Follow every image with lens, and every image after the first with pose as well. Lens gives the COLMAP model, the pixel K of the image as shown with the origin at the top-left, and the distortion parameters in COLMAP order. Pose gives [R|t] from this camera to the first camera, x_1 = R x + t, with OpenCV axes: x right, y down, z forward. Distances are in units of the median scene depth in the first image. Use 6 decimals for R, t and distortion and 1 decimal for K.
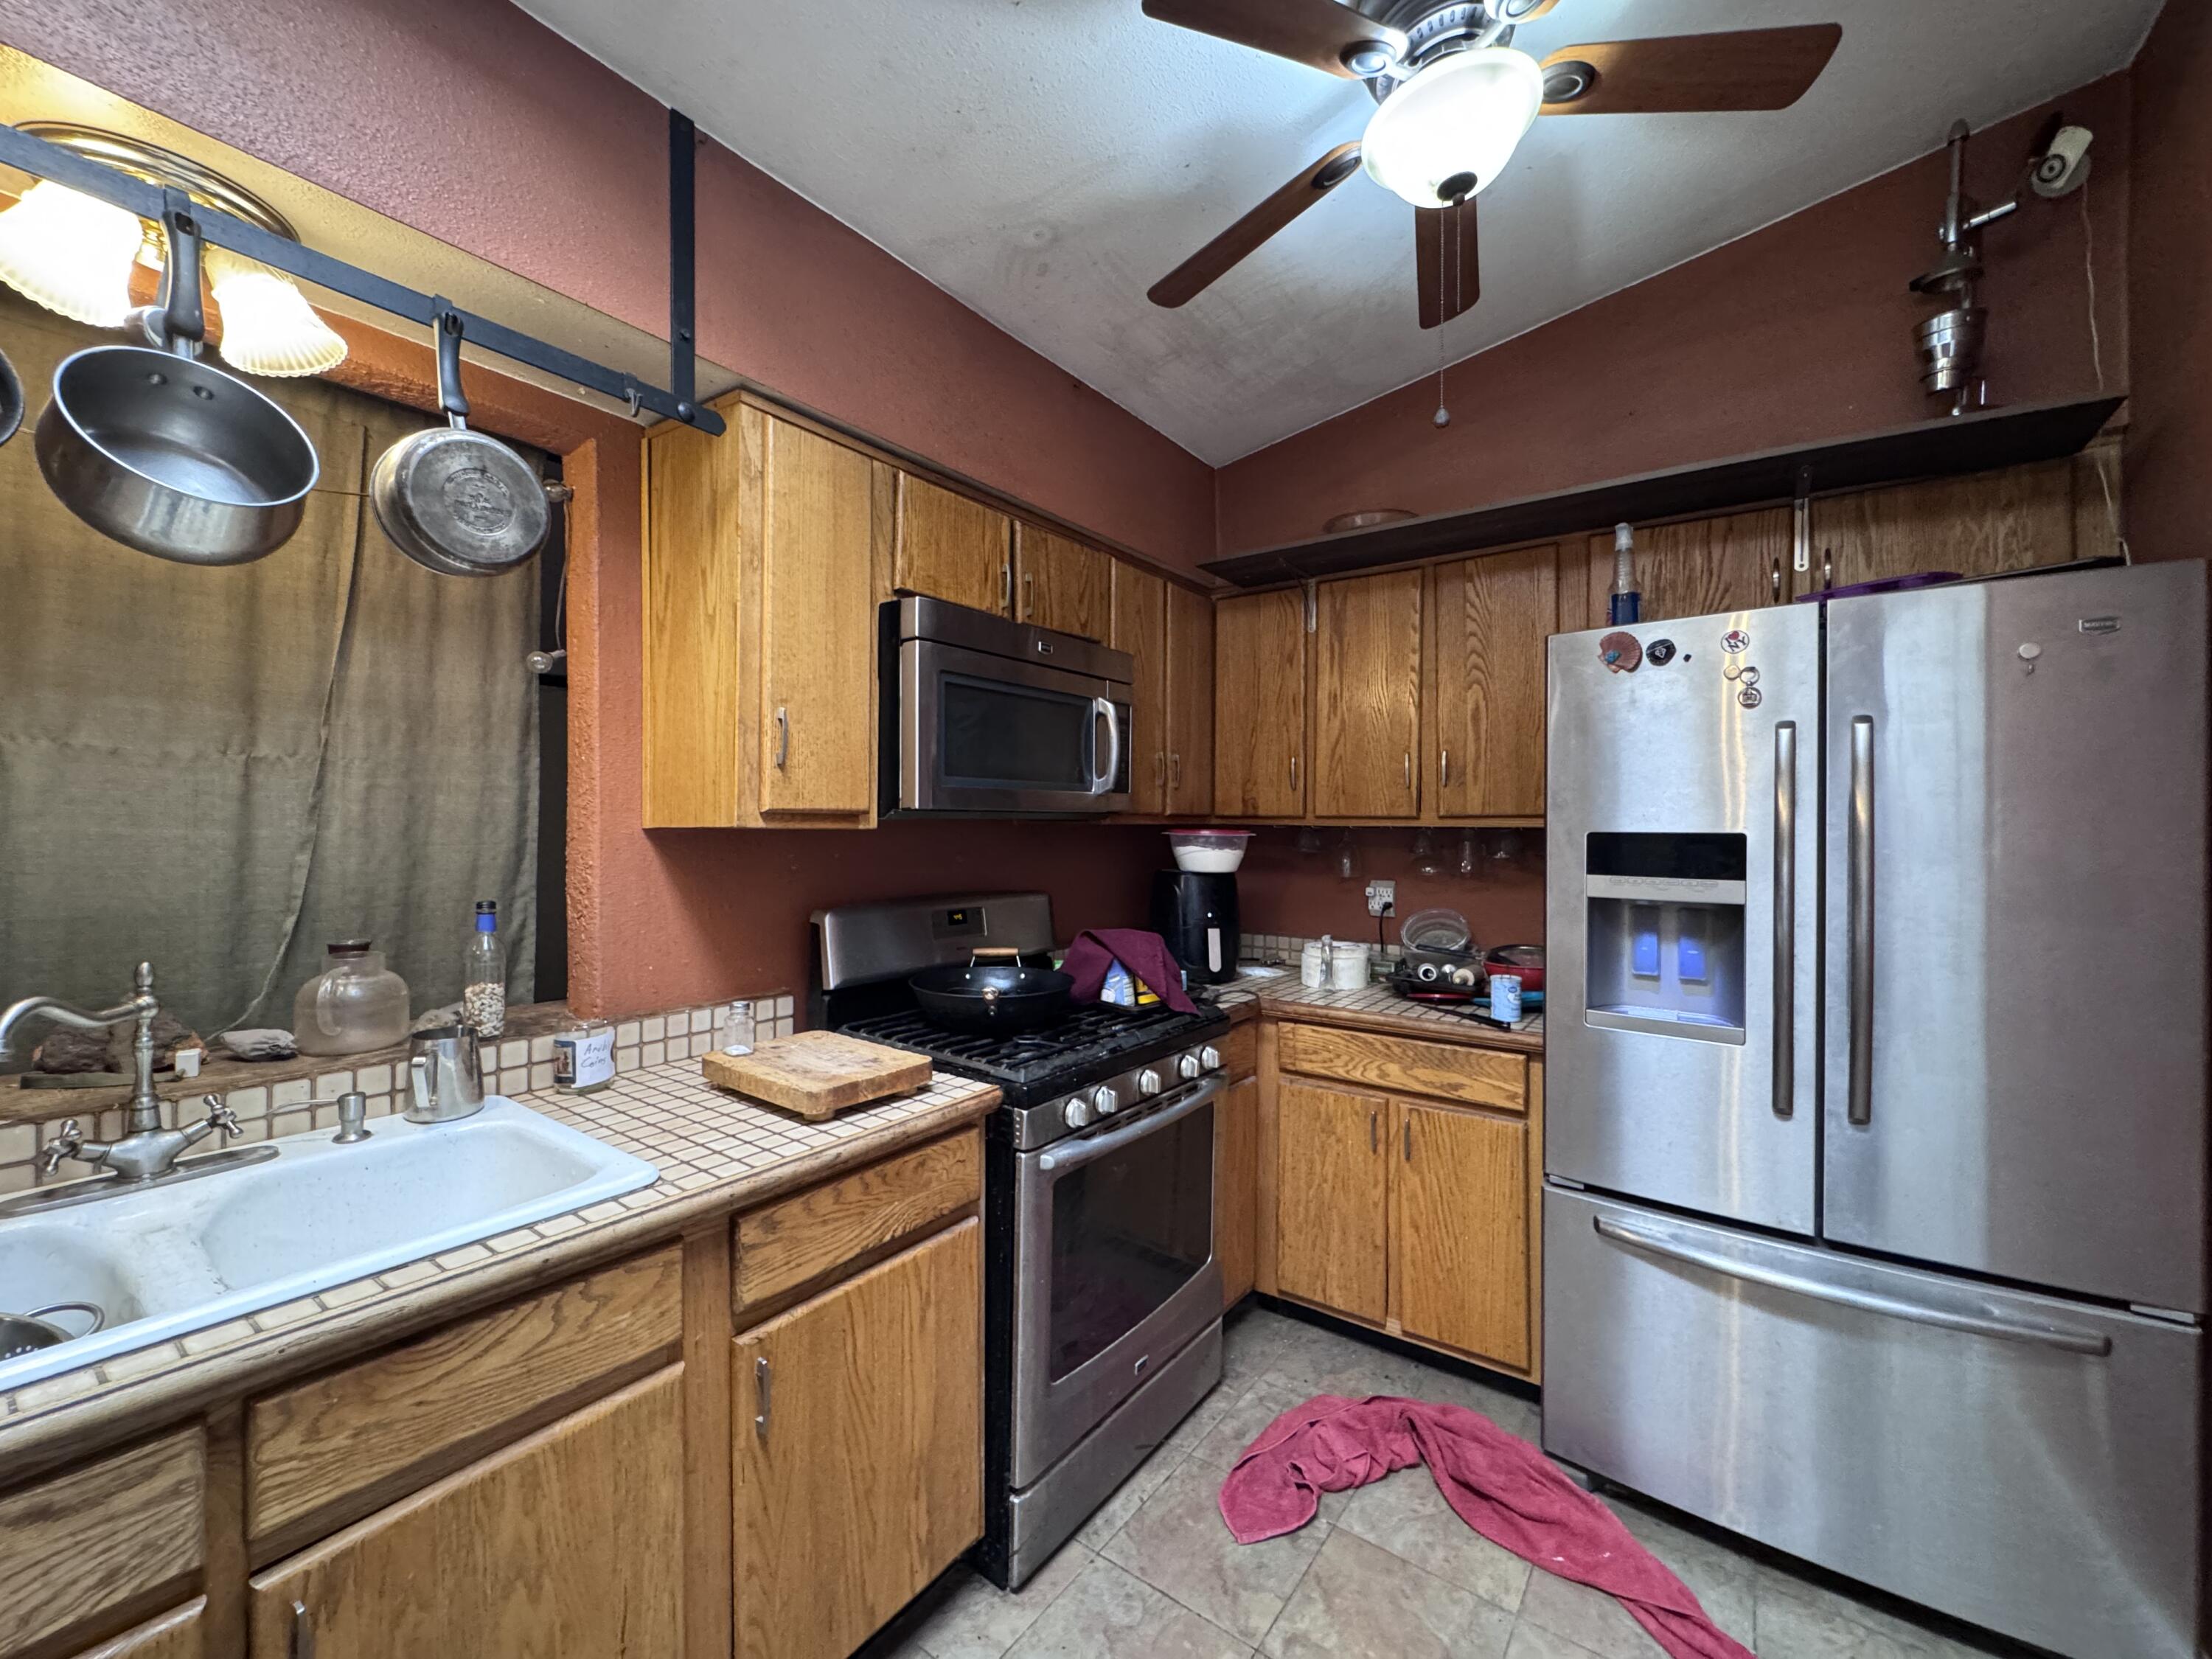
lens RADIAL K [[881.1, 0, 1106.0], [0, 881.1, 829.5], [0, 0, 1]] dist [-0.004417, 0.000297]
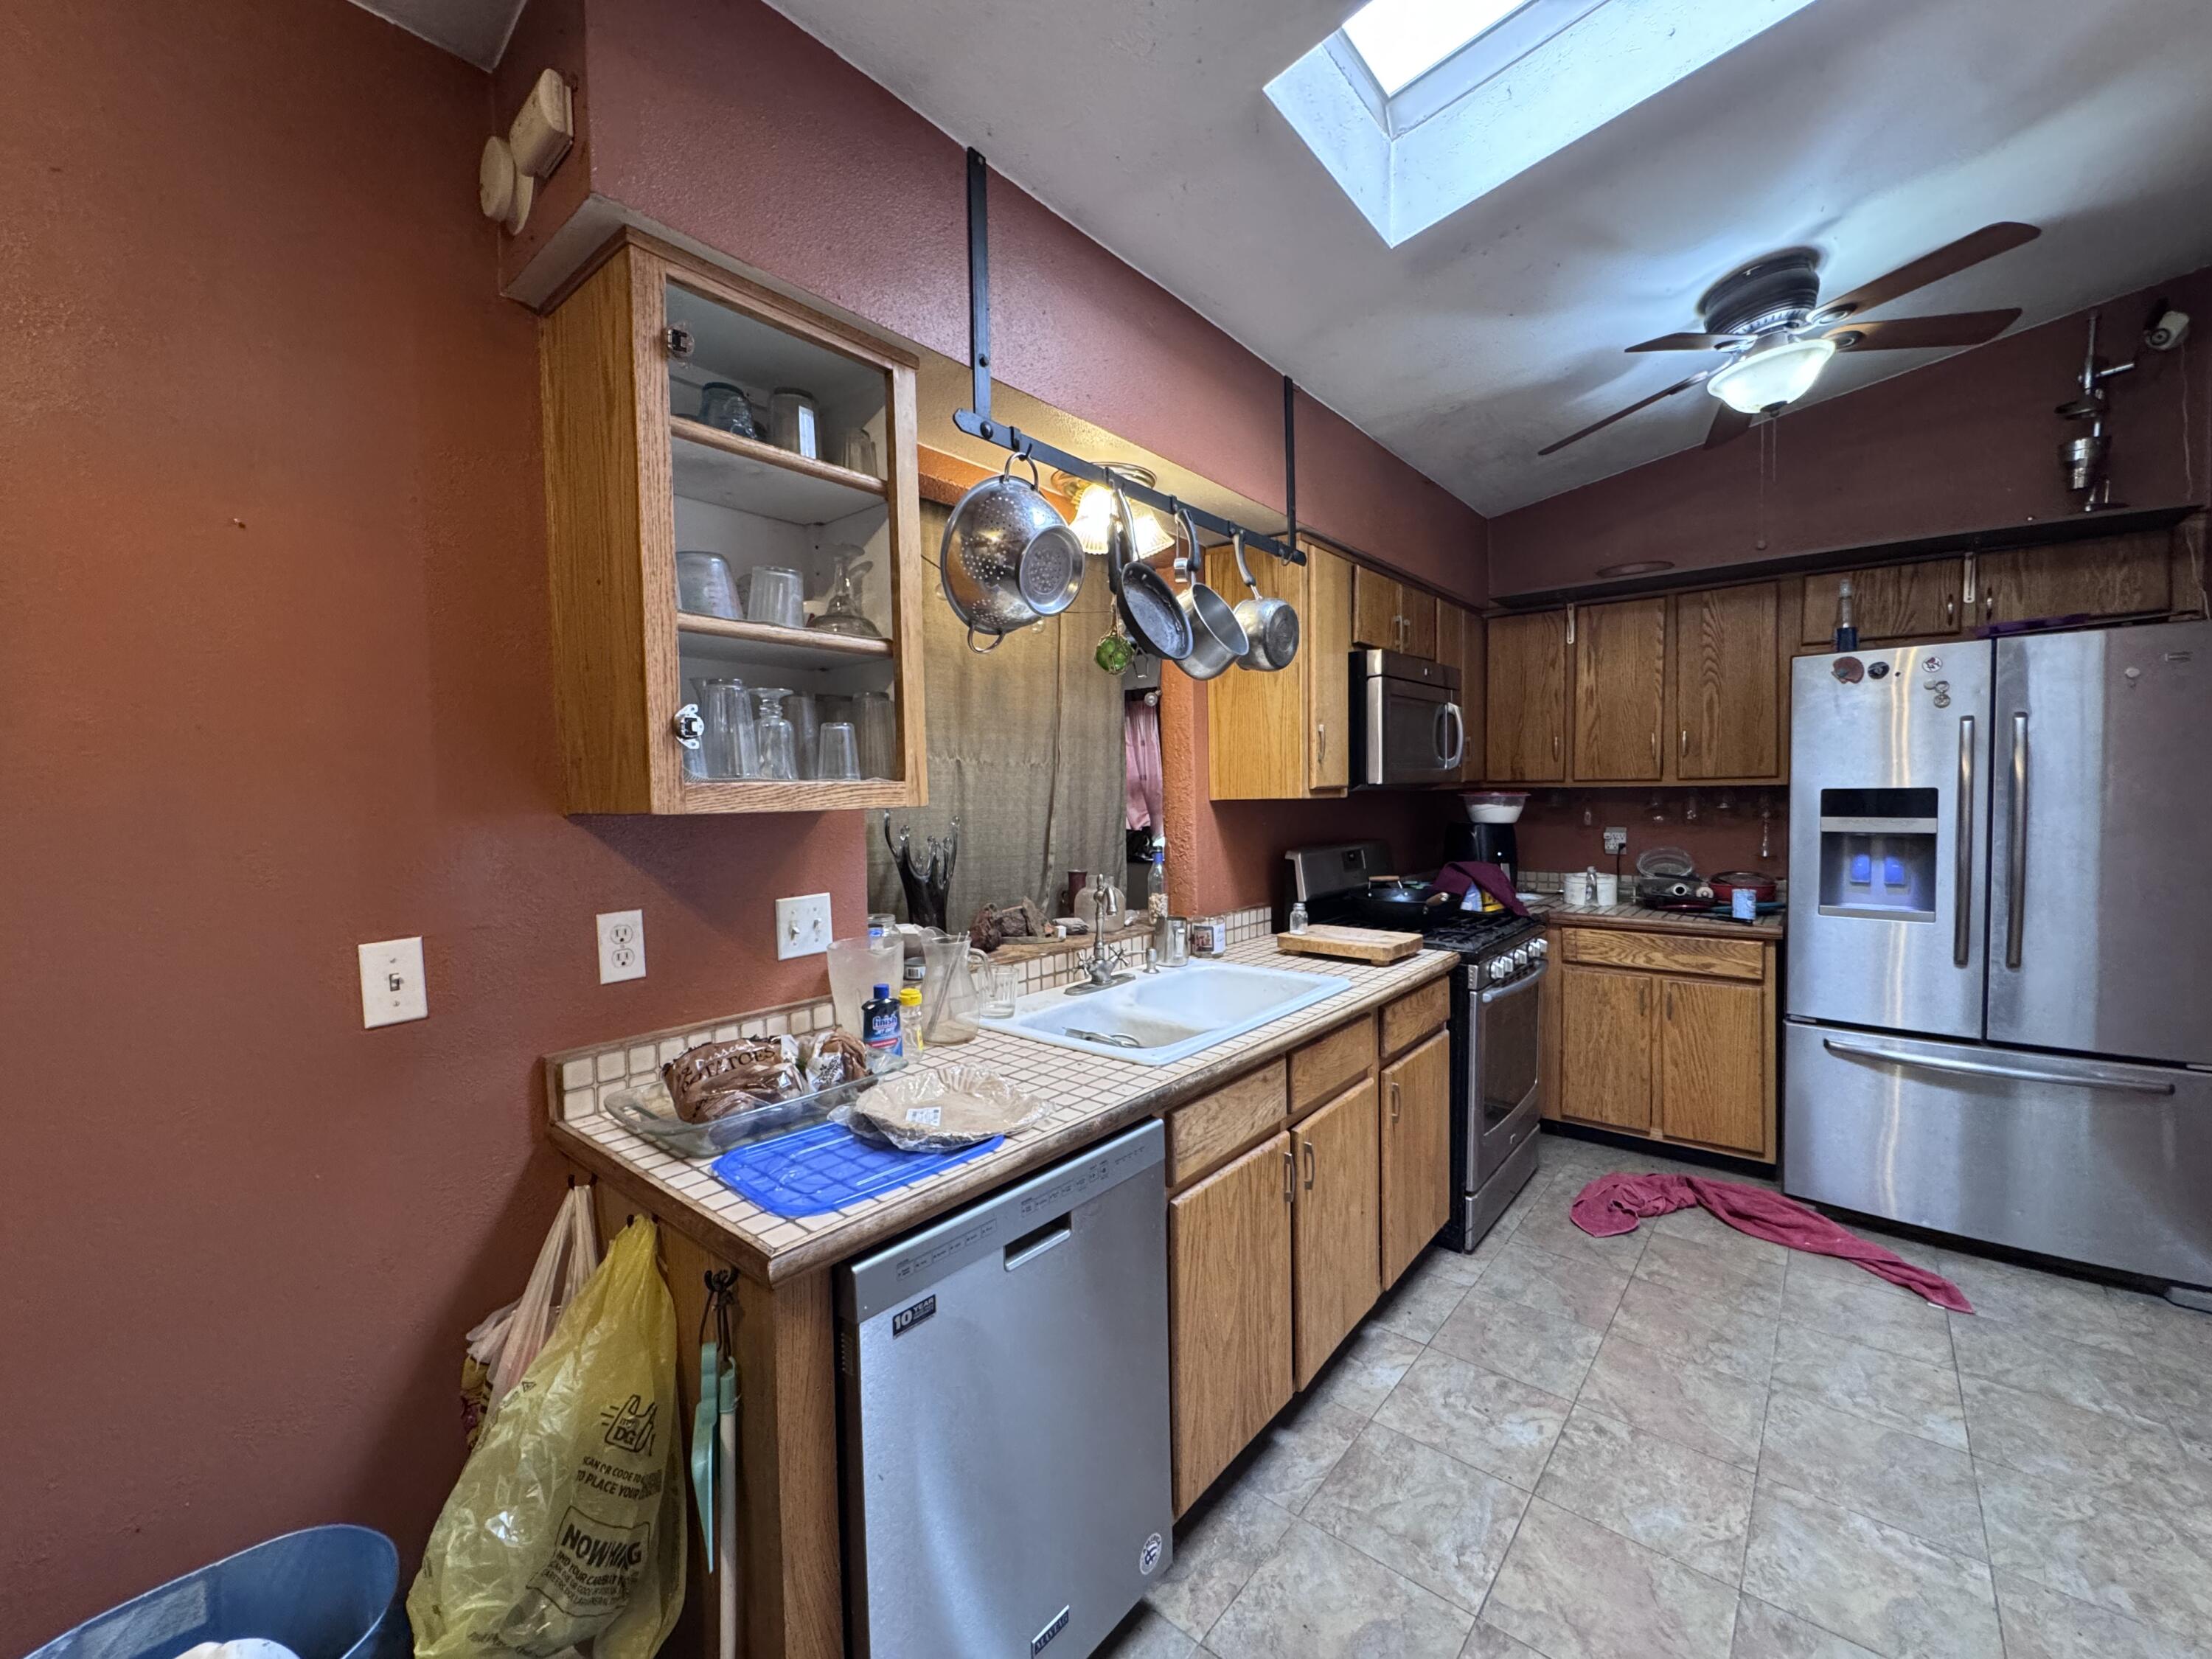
lens RADIAL K [[881.1, 0, 1106.0], [0, 881.1, 829.5], [0, 0, 1]] dist [-0.004417, 0.000297]
pose [[0.997673, -0.020162, -0.065135, -0.550991], [0.022975, 0.998822, 0.042735, -0.019214], [0.064197, -0.044133, 0.996961, -0.557111]]
